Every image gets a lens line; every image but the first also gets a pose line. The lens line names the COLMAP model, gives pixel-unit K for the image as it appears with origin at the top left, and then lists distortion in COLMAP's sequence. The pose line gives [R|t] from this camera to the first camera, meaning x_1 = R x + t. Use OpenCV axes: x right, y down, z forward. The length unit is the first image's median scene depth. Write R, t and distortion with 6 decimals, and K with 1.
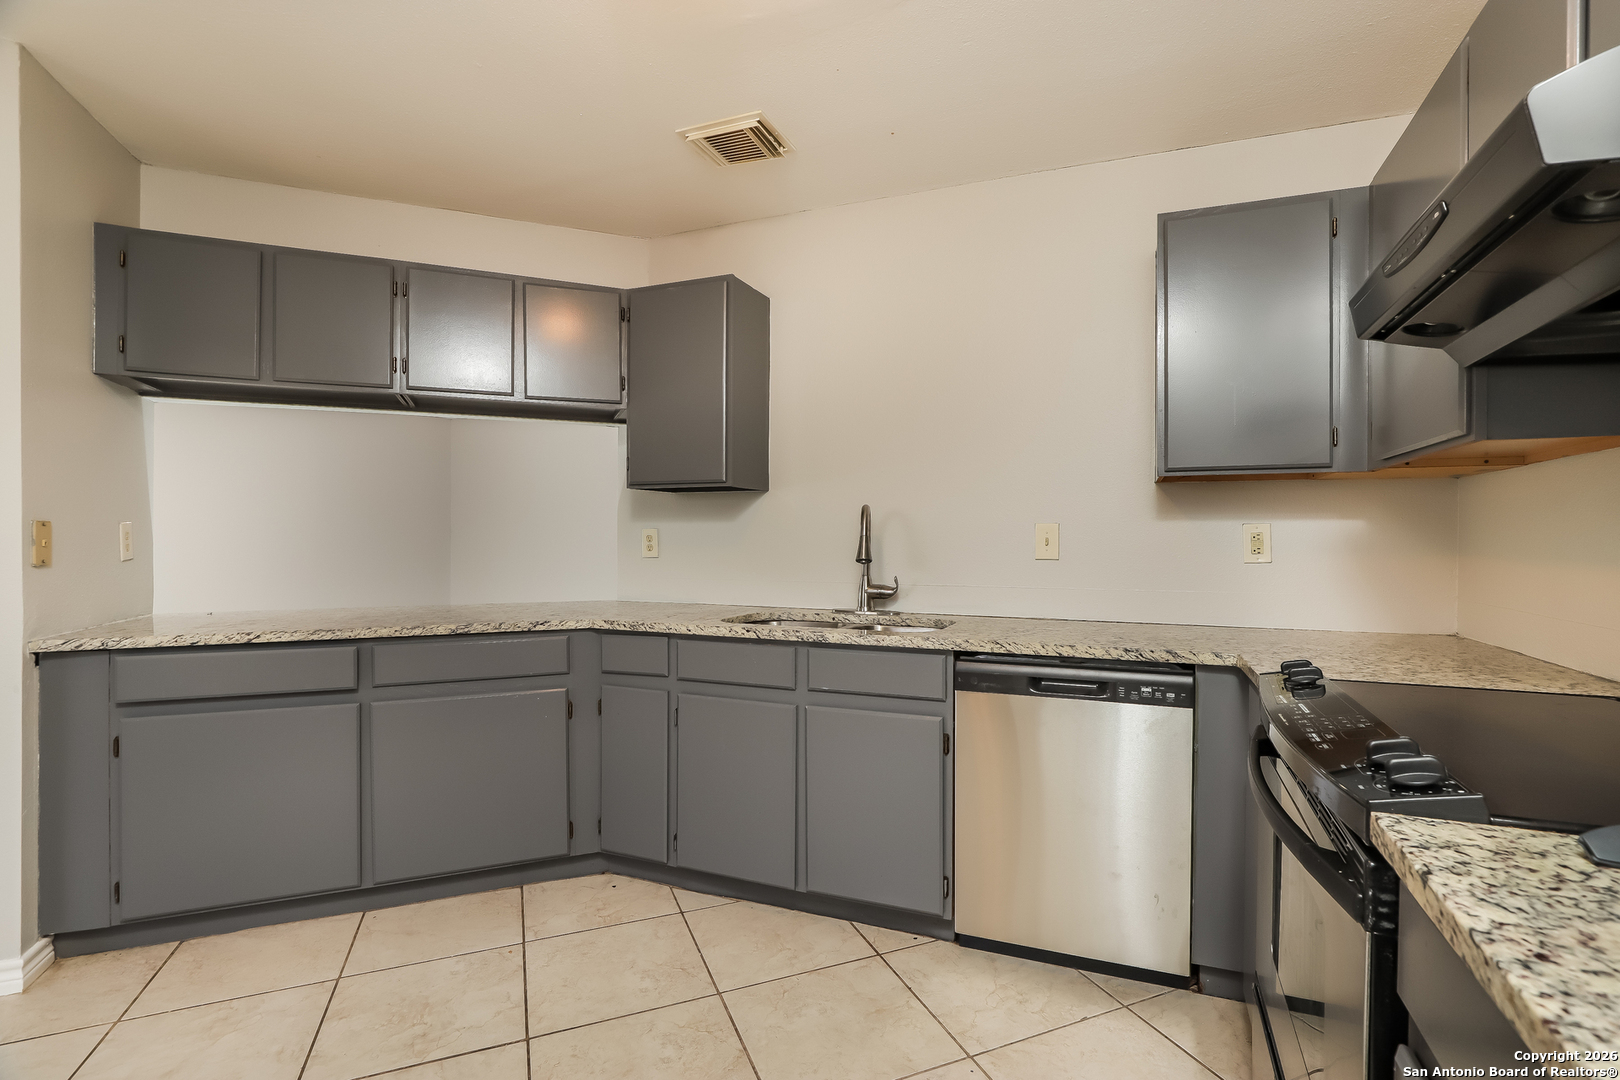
lens RADIAL K [[743.7, 0, 810.6], [0, 743.7, 544.0], [0, 0, 1]] dist [-0.005802, -0.000239]
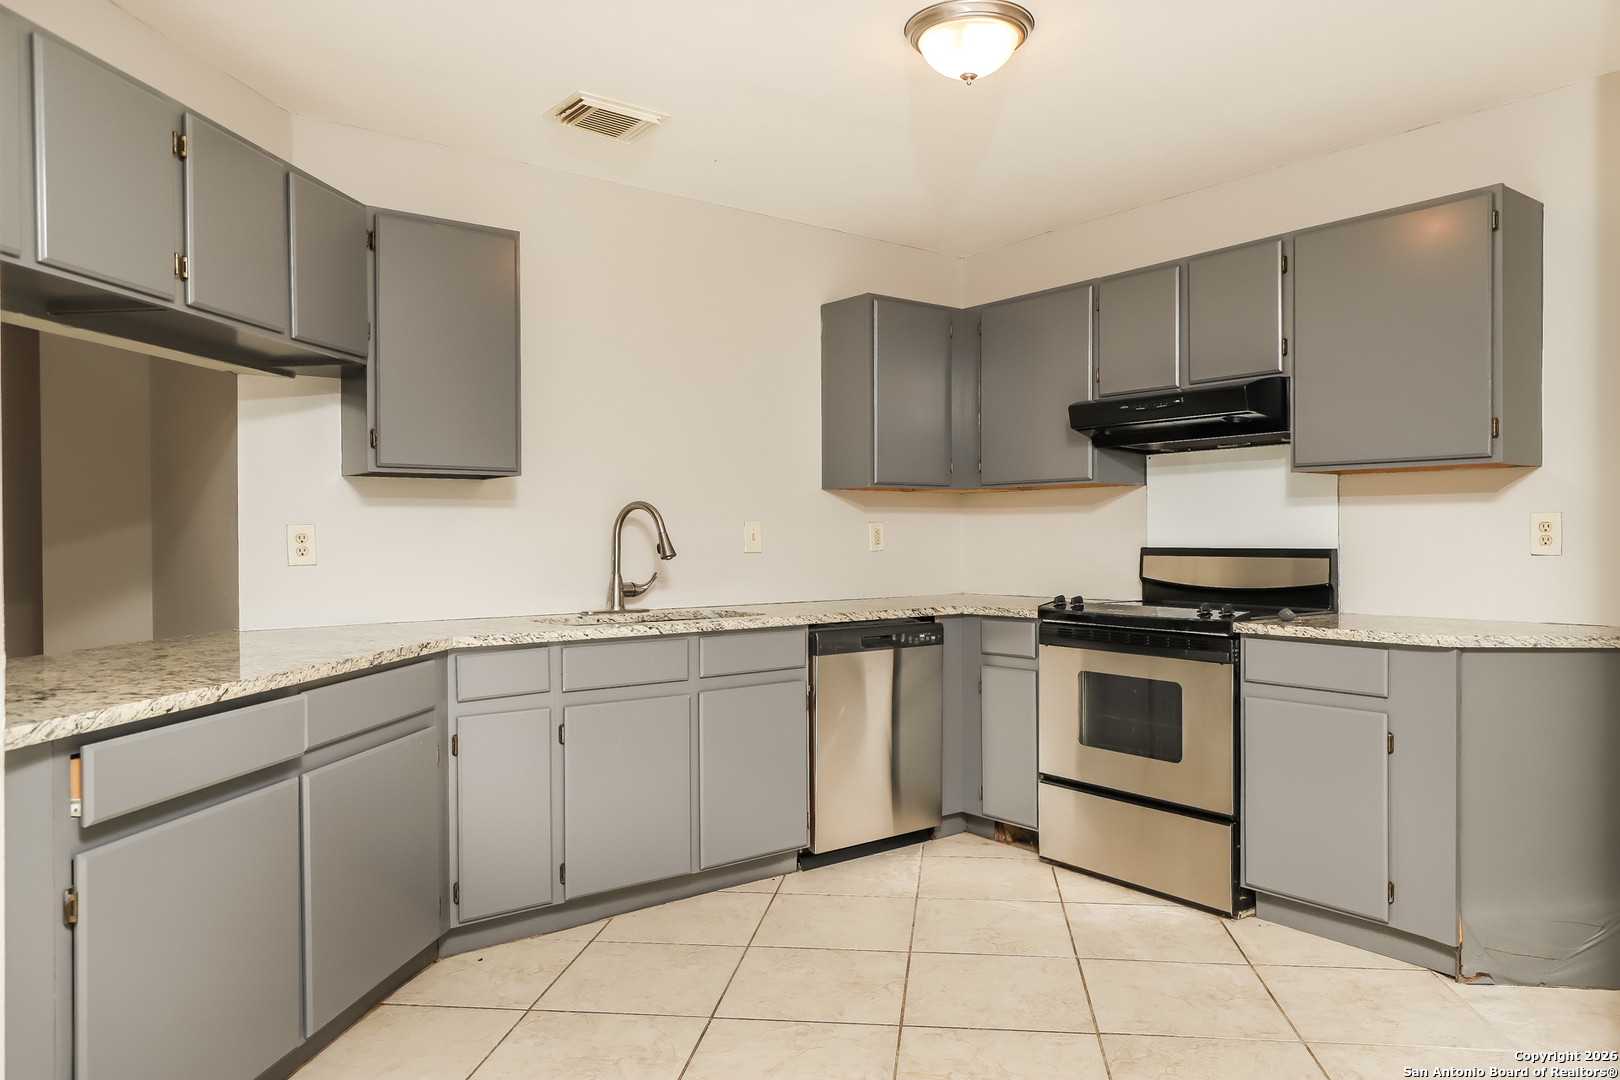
lens RADIAL K [[1066.3, 0, 810.9], [0, 1066.3, 541.1], [0, 0, 1]] dist [-0.001821, 0.001185]
pose [[0.518678, -0.010695, 0.854903, -1.204550], [0.016085, 0.999867, 0.002750, -0.000190], [-0.854818, 0.012325, 0.518781, 0.076063]]
